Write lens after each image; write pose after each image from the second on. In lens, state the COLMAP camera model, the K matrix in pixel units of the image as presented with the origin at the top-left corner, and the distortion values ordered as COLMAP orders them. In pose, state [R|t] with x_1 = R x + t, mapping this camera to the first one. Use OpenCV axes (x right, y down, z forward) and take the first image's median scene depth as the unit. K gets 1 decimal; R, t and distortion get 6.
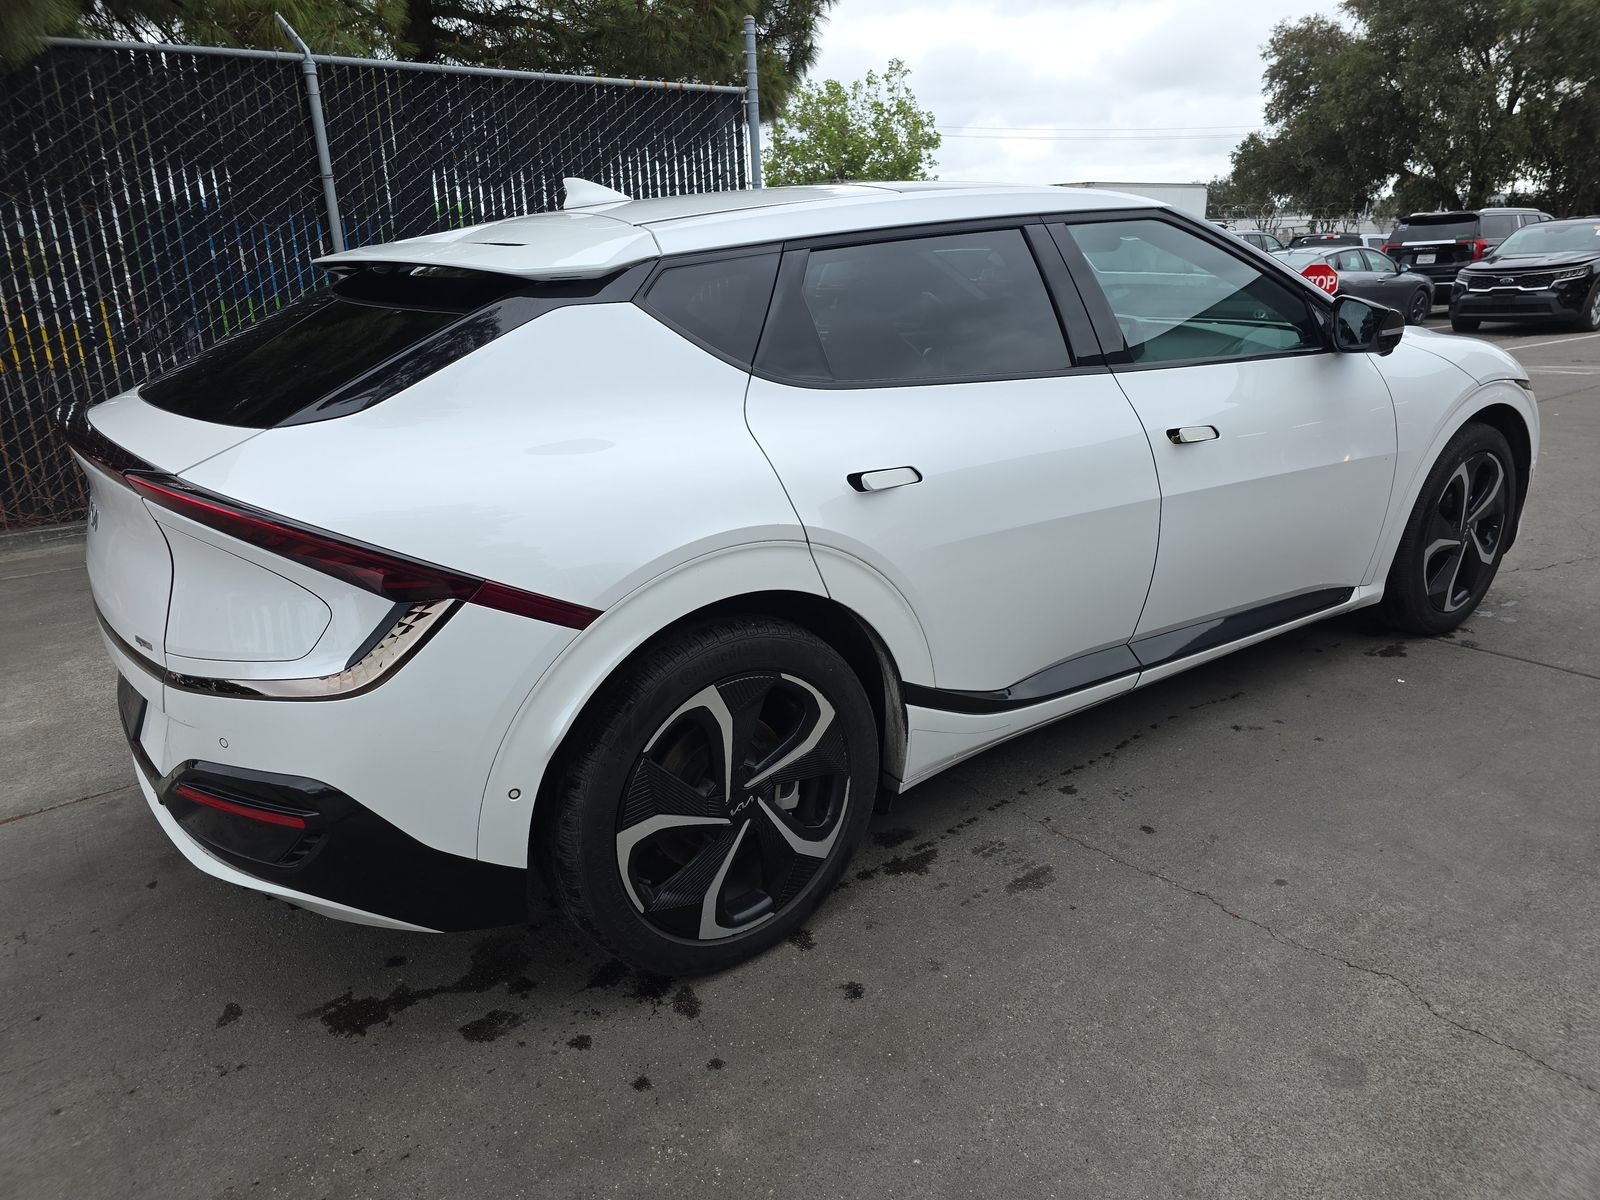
lens RADIAL K [[1119.8, 0, 792.1], [0, 1119.8, 598.5], [0, 0, 1]] dist [0.068690, -0.071804]
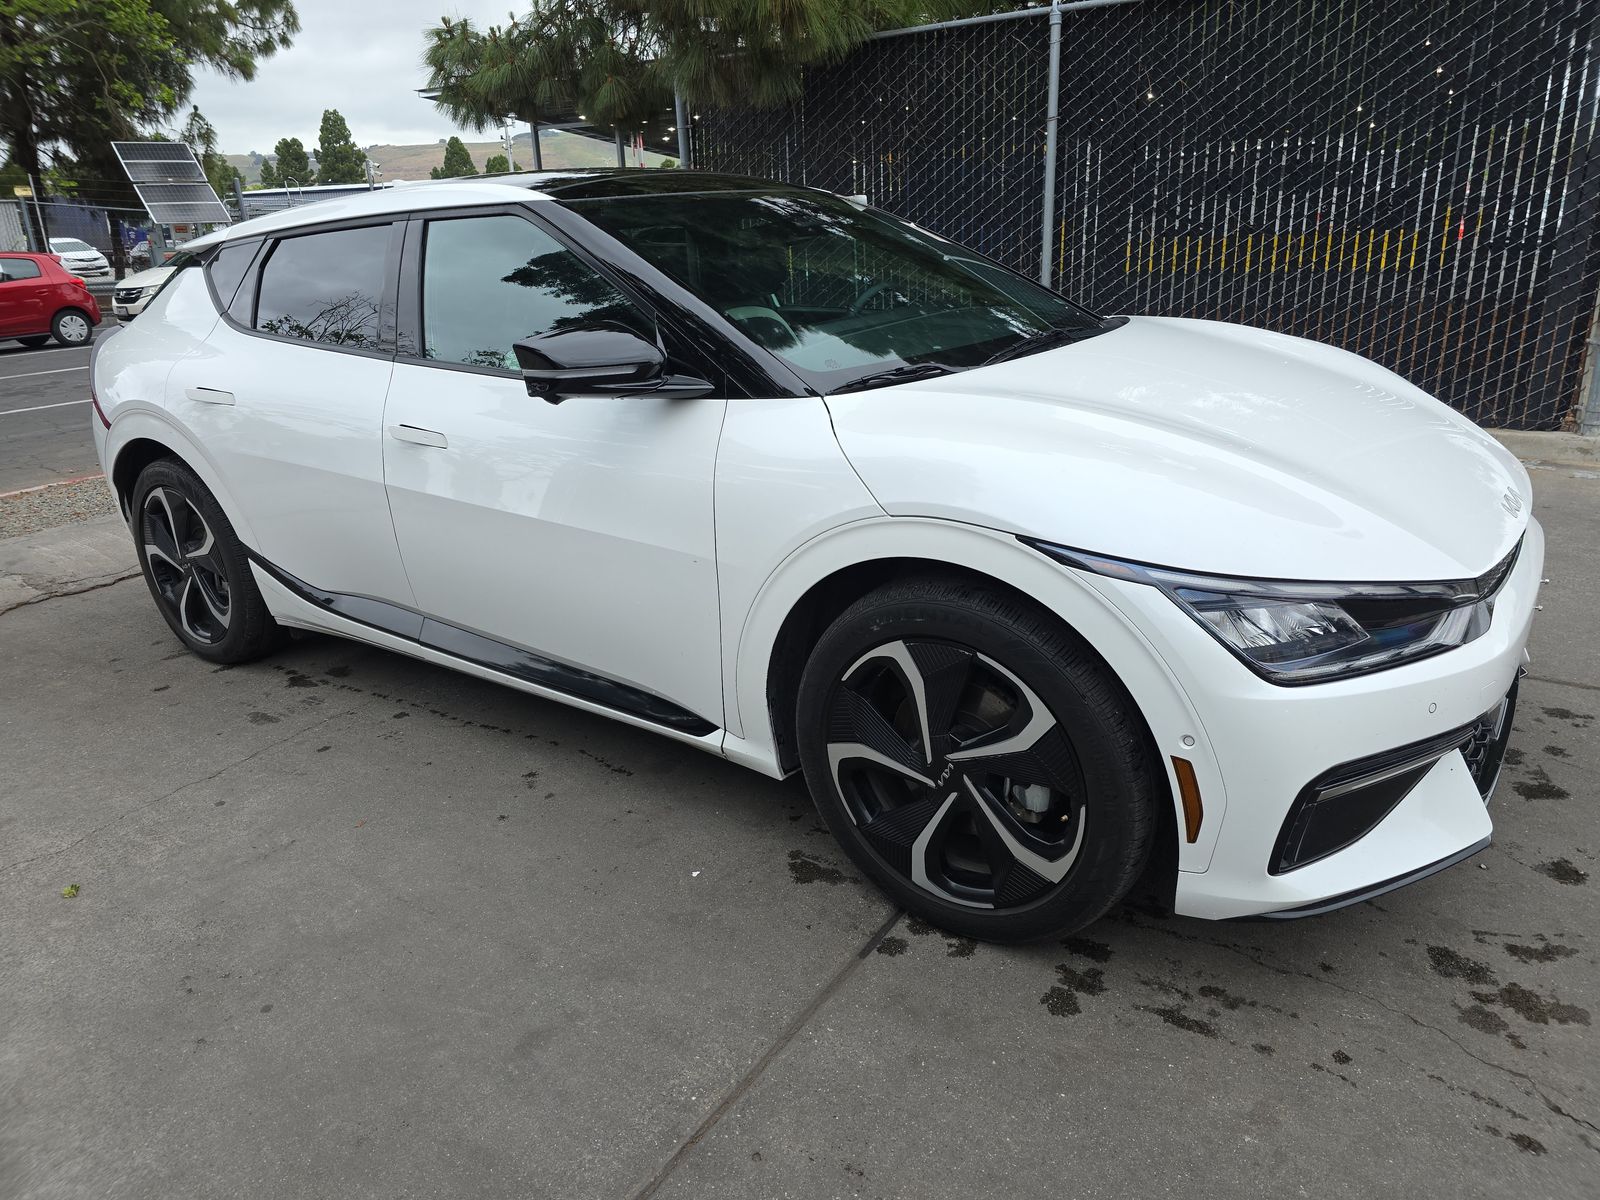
lens RADIAL K [[1119.8, 0, 792.1], [0, 1119.8, 598.5], [0, 0, 1]] dist [0.068690, -0.071804]
pose [[0.284936, 0.332961, -0.898860, 1.316659], [-0.243722, 0.932079, 0.268007, -0.338655], [0.927044, 0.142707, 0.346733, 0.921693]]
